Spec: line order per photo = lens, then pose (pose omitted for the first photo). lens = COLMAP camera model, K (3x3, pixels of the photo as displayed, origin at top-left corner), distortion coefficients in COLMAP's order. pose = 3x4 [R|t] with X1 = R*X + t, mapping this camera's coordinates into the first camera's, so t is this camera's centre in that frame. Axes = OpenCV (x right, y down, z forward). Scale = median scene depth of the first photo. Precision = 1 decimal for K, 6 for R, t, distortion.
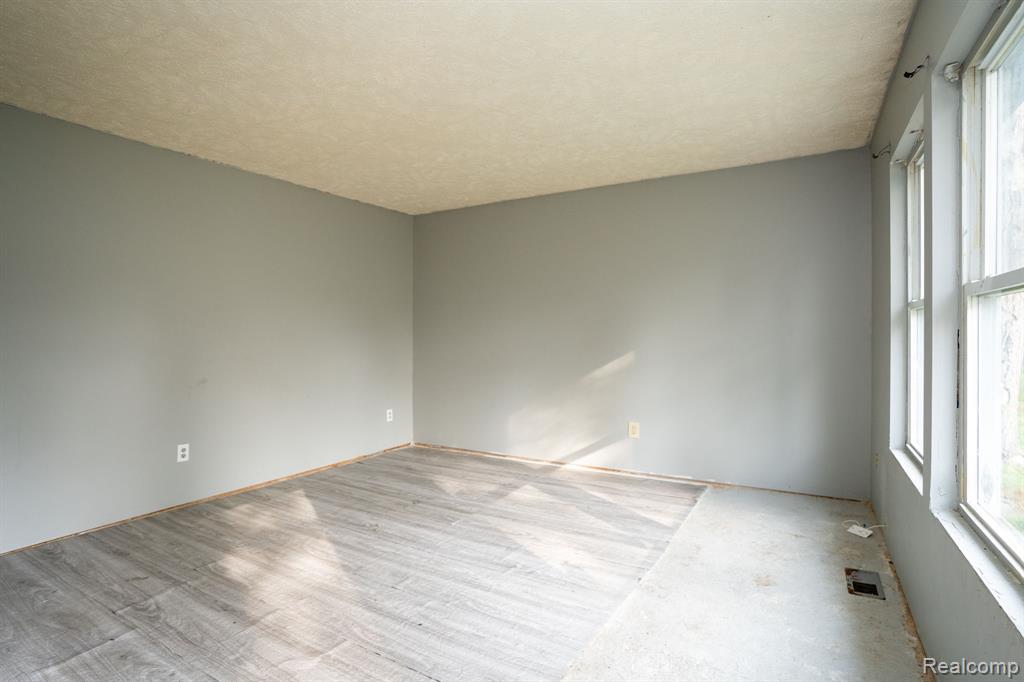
lens RADIAL K [[502.3, 0, 512.0], [0, 502.3, 341.0], [0, 0, 1]] dist [-0.028356, 0.000509]
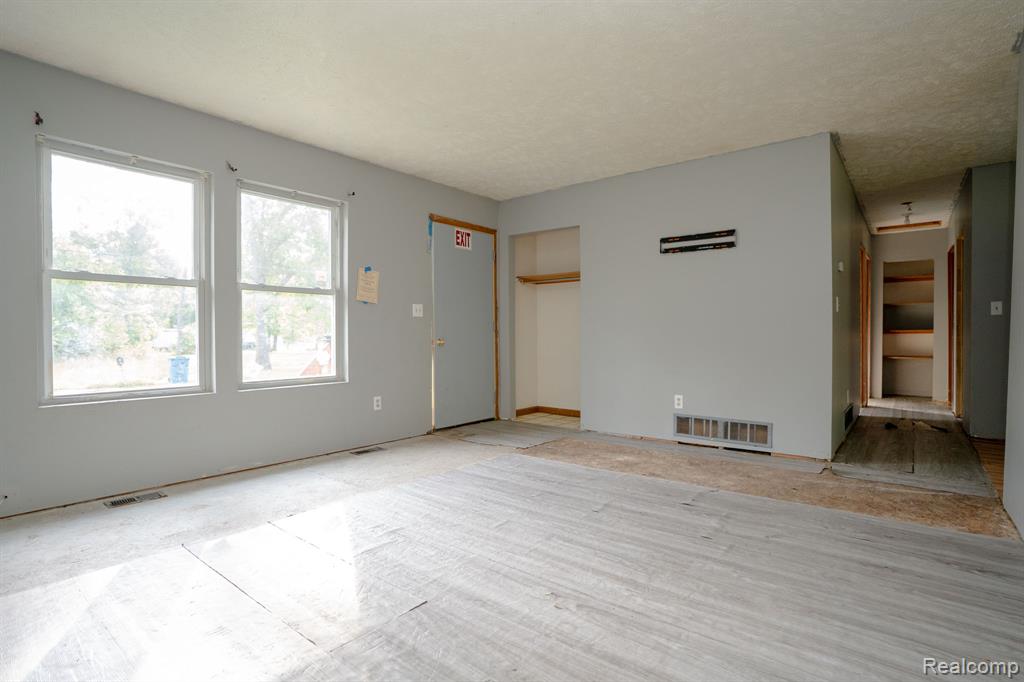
lens RADIAL K [[521.6, 0, 515.0], [0, 521.6, 339.3], [0, 0, 1]] dist [-0.073317, 0.038174]
pose [[-0.990150, 0.007934, 0.139786, -0.333703], [0.010247, 0.999822, 0.015833, 0.061791], [-0.139636, 0.017110, -0.990055, 1.707335]]
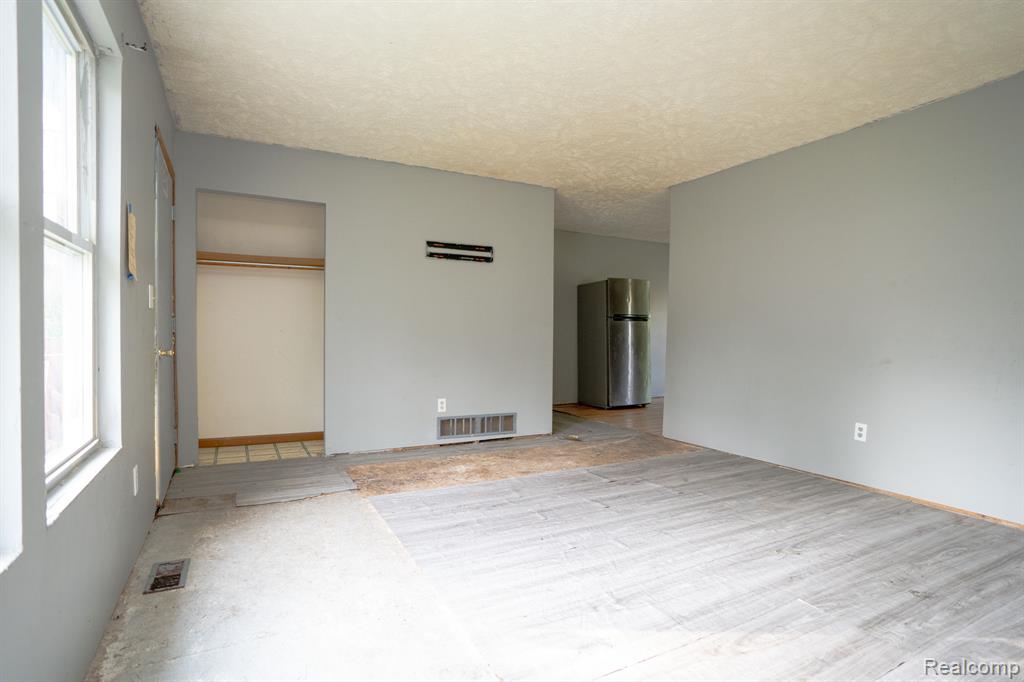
lens RADIAL K [[521.6, 0, 515.0], [0, 521.6, 339.3], [0, 0, 1]] dist [-0.073317, 0.038174]
pose [[-0.508282, 0.011957, -0.861108, 0.652475], [-0.016378, 0.999589, 0.023548, 0.036382], [0.861035, 0.026072, -0.507877, 1.099729]]
